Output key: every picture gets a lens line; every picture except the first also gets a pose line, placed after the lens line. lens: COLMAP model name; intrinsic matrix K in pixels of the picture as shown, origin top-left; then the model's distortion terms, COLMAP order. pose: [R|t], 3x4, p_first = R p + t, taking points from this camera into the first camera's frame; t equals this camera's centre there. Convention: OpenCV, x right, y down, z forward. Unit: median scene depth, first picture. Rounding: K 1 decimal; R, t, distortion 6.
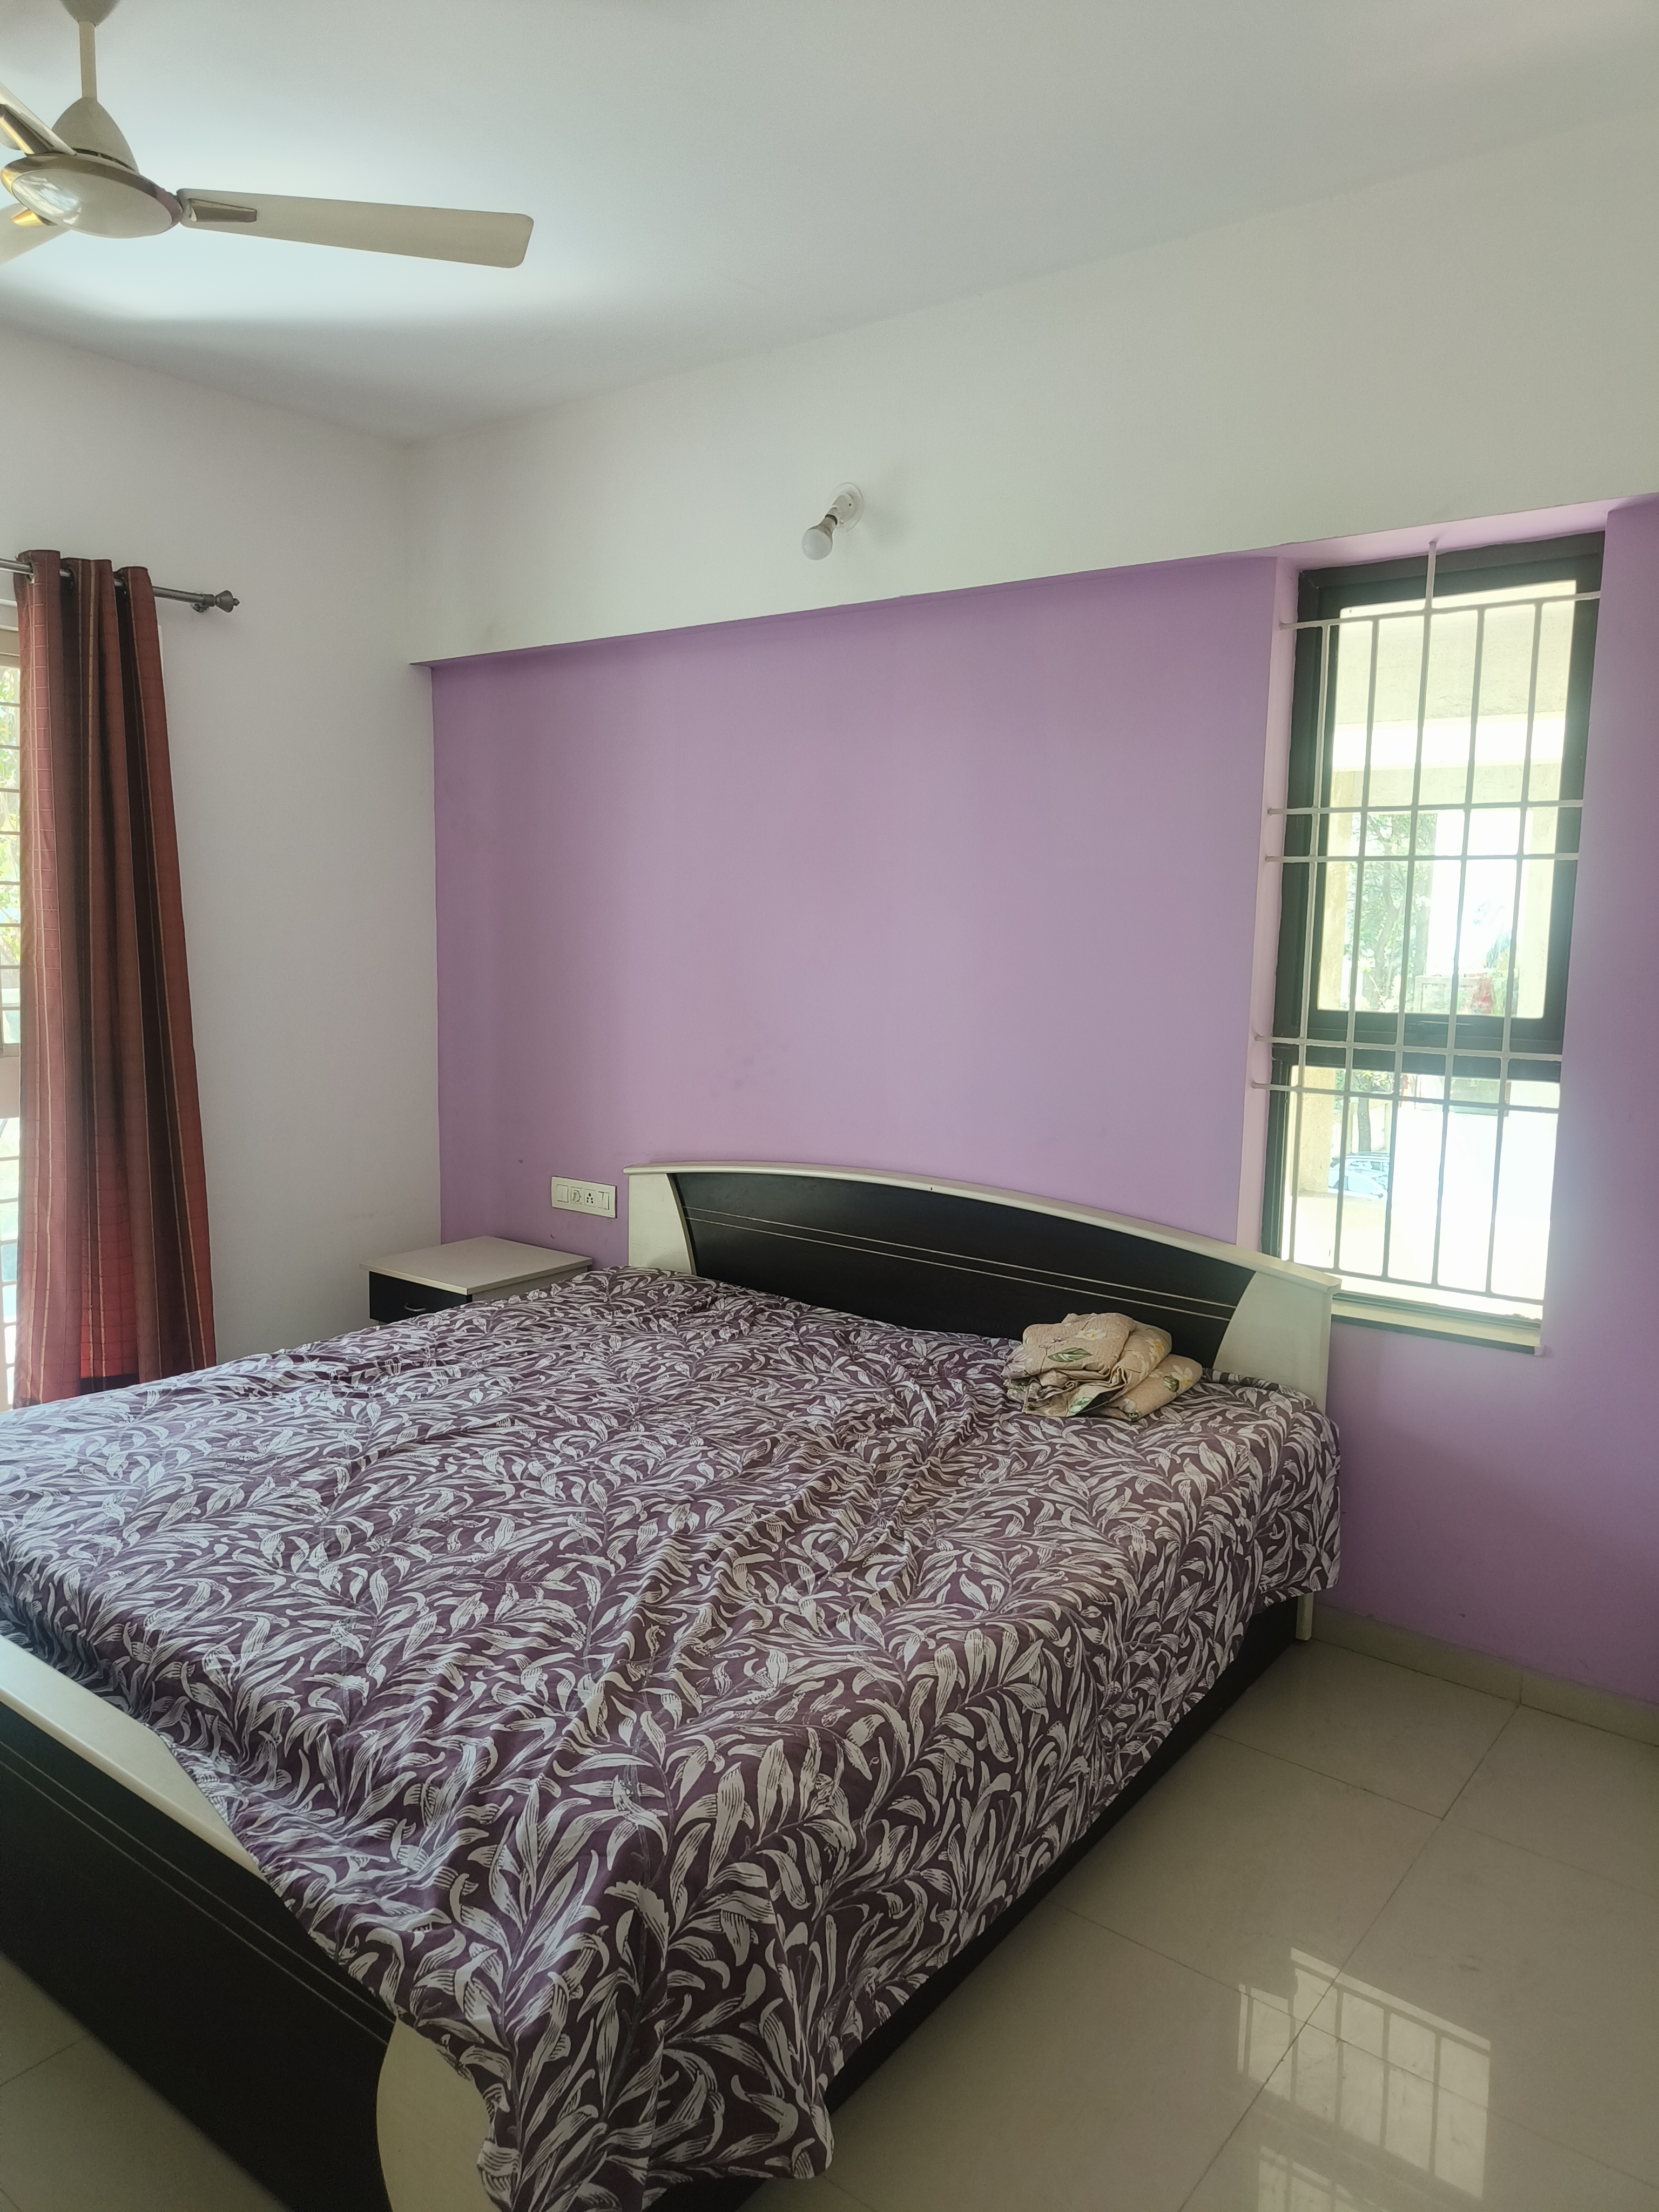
lens RADIAL K [[1539.4, 0, 827.6], [0, 1539.4, 1096.4], [0, 0, 1]] dist [0.033570, -0.024730]
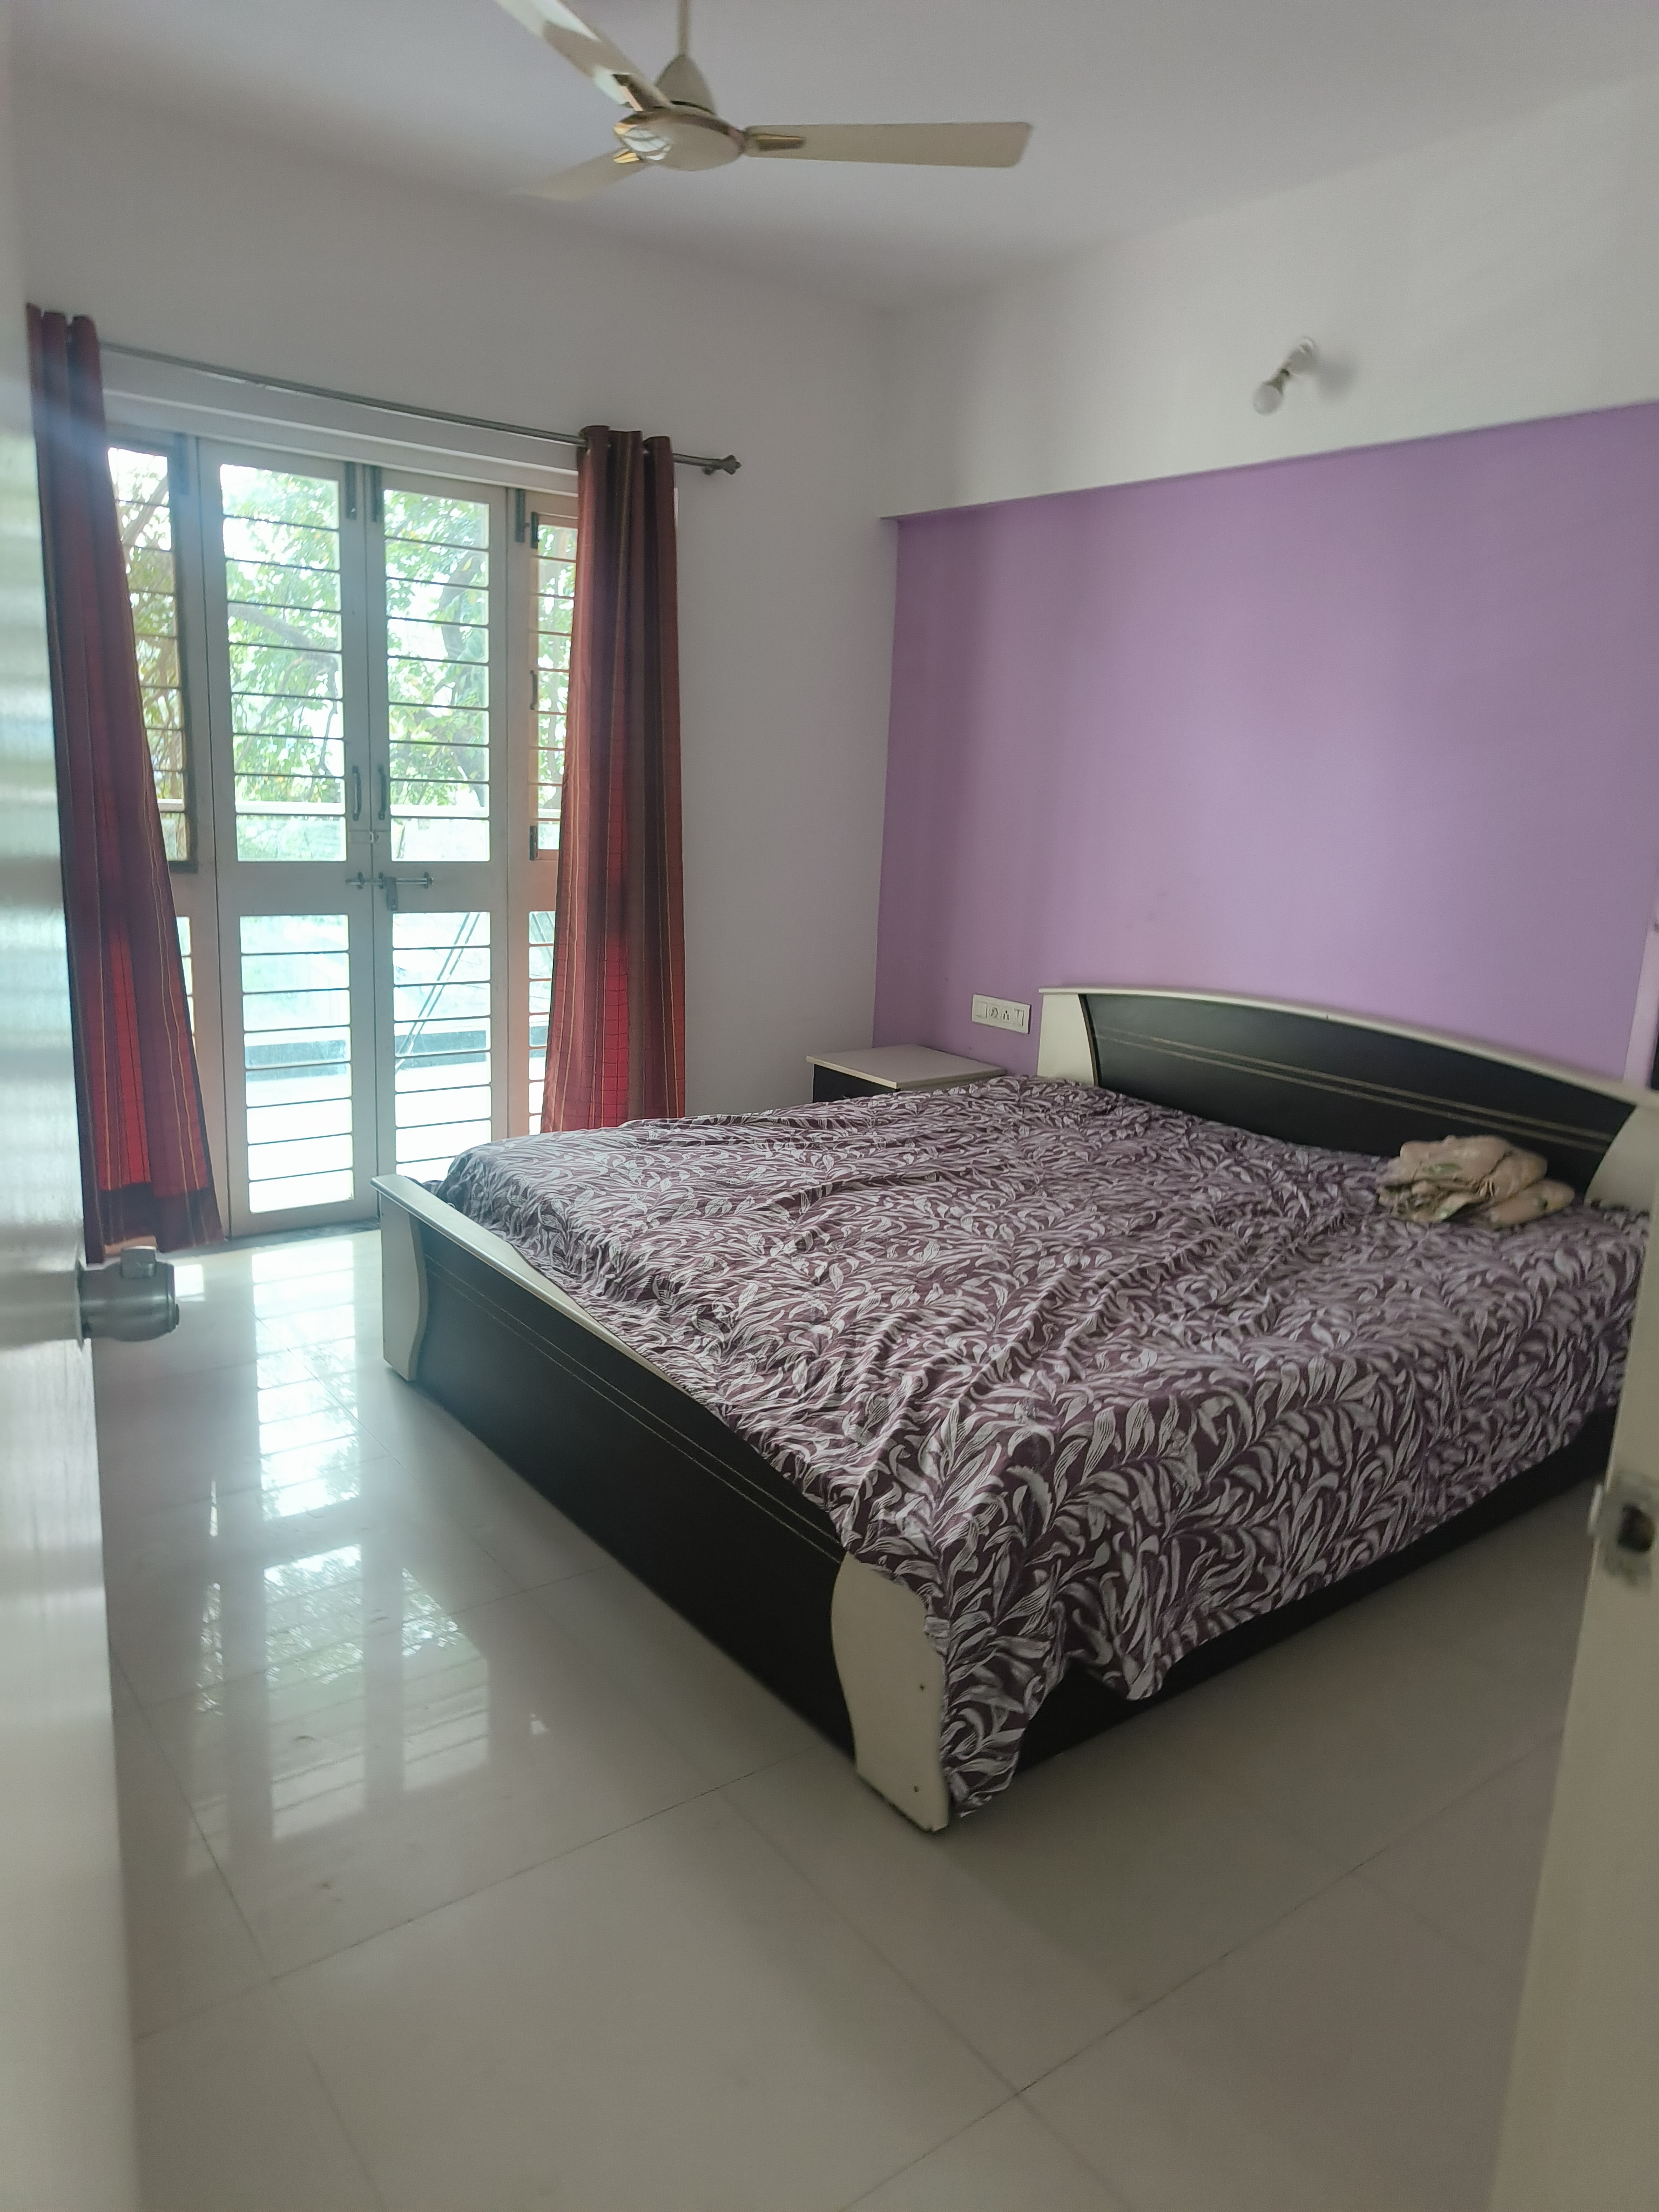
lens RADIAL K [[1539.4, 0, 833.2], [0, 1539.4, 1116.8], [0, 0, 1]] dist [0.033570, -0.024730]
pose [[0.965136, 0.081741, -0.248658, 0.012802], [-0.055244, 0.992201, 0.111741, 0.040857], [0.255853, -0.094109, 0.962124, -0.195455]]
